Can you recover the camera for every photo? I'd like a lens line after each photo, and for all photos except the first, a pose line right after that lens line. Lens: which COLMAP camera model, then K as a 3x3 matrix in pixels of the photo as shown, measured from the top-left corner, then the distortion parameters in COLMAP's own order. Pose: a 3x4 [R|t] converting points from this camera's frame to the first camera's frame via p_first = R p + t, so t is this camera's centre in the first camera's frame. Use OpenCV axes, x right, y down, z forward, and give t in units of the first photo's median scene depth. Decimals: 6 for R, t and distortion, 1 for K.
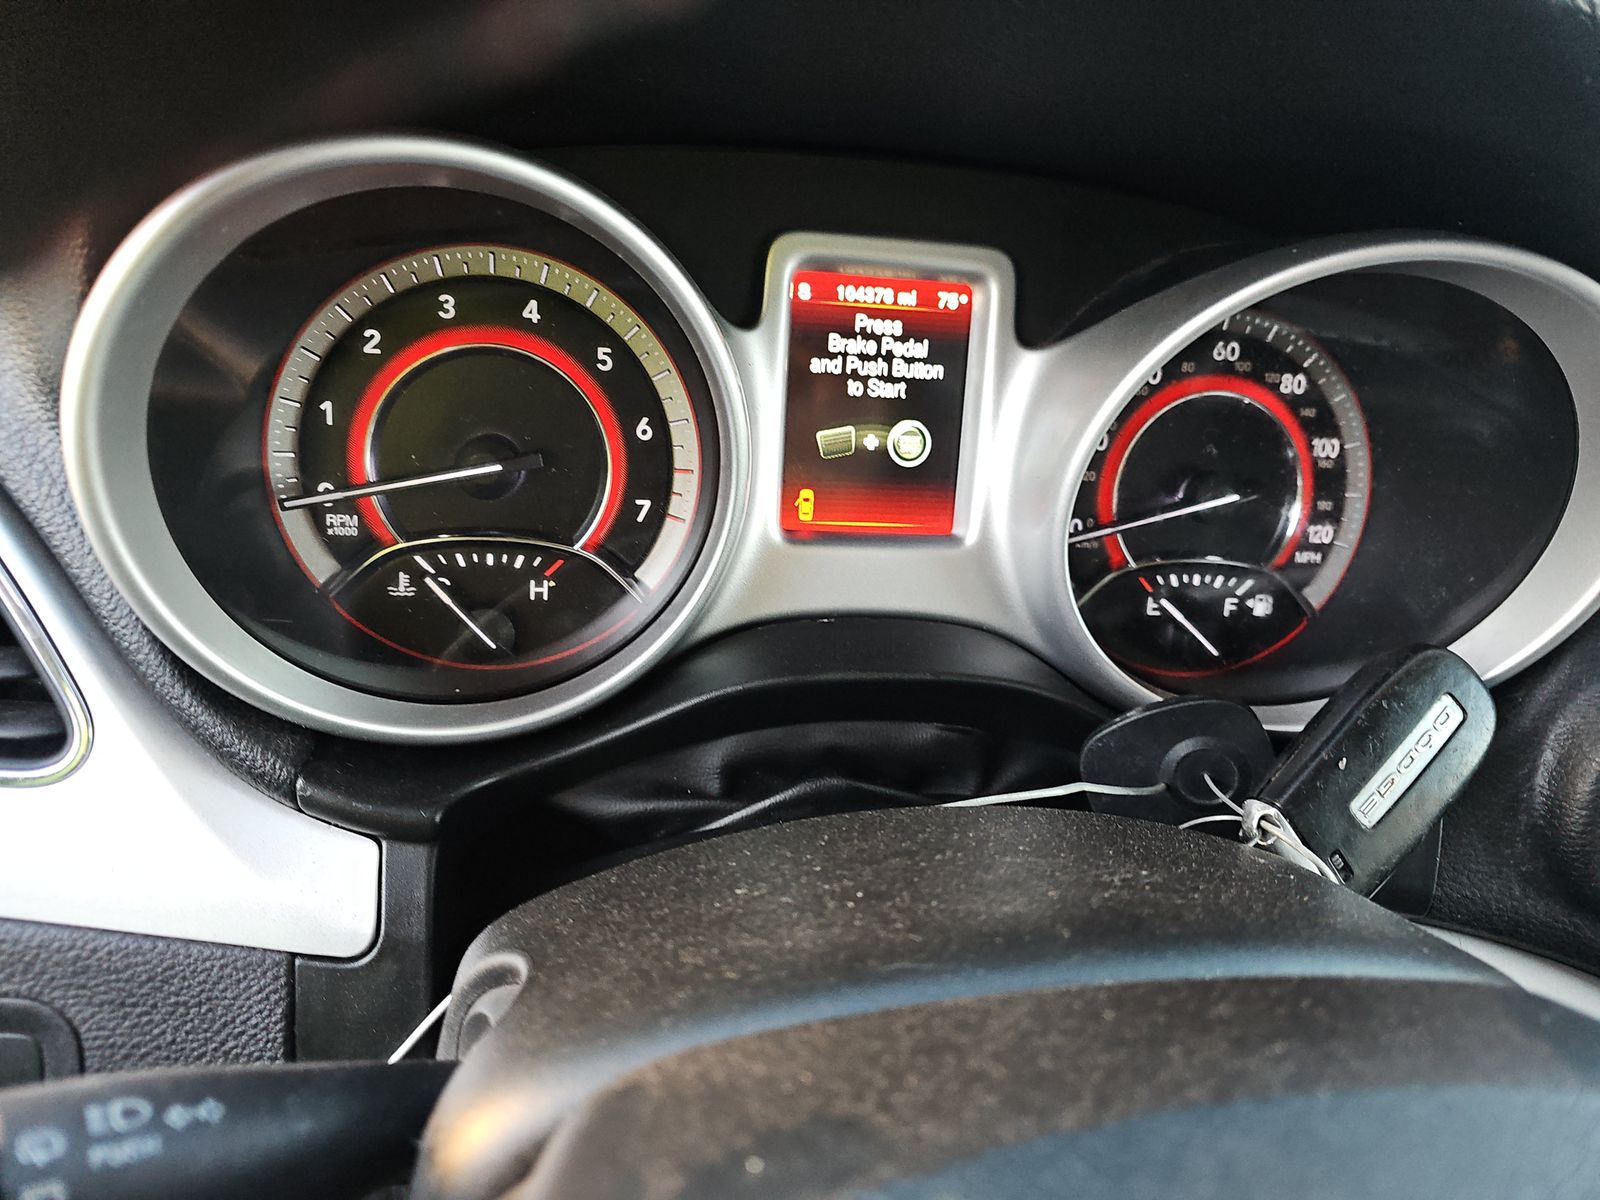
lens RADIAL K [[1058.1, 0, 800.0], [0, 1058.1, 600.0], [0, 0, 1]] dist [-0.000181, 0.002016]
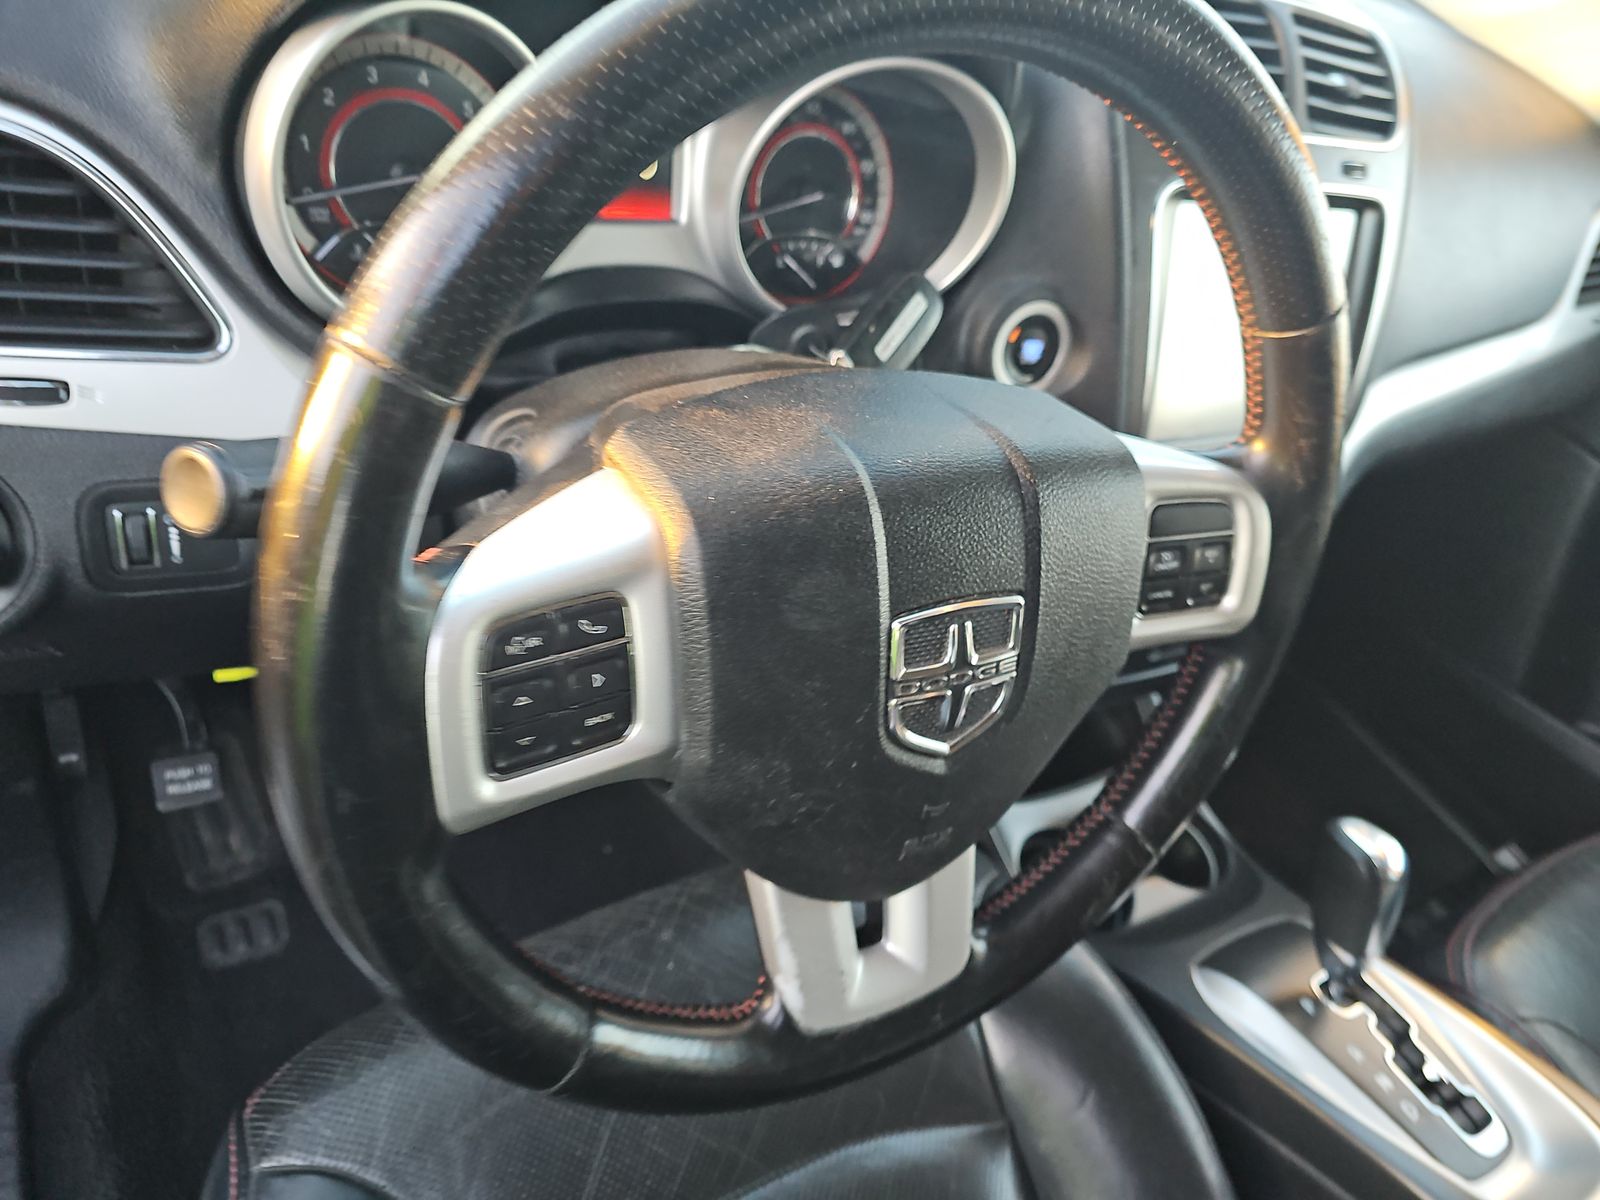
lens RADIAL K [[1058.1, 0, 800.0], [0, 1058.1, 600.0], [0, 0, 1]] dist [-0.000181, 0.002016]
pose [[0.937259, -0.128430, 0.324117, -0.311576], [0.041670, 0.964279, 0.261592, 0.099613], [-0.346135, -0.231673, 0.909130, -0.831595]]
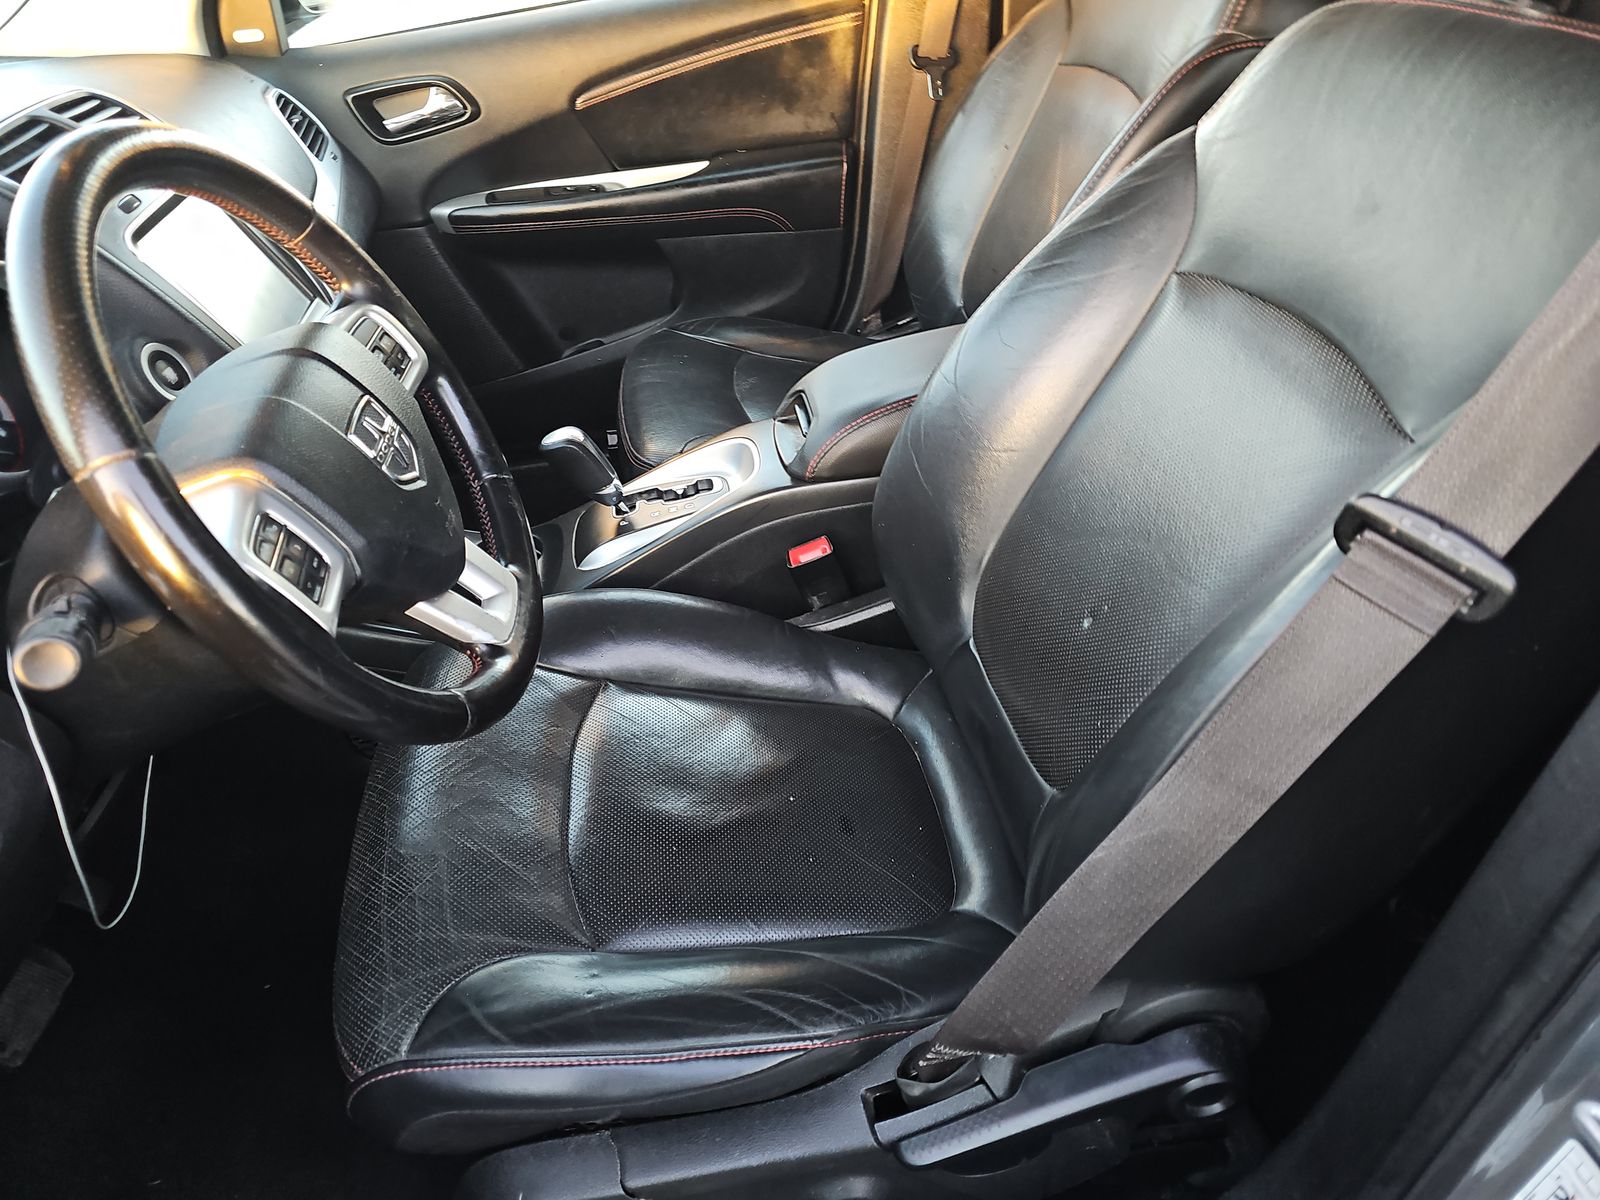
lens RADIAL K [[1058.1, 0, 800.0], [0, 1058.1, 600.0], [0, 0, 1]] dist [-0.000181, 0.002016]
pose [[0.006247, -0.696003, 0.718012, -1.661324], [0.586986, 0.583858, 0.560854, -0.057566], [-0.809573, 0.417959, 0.412192, -1.358312]]
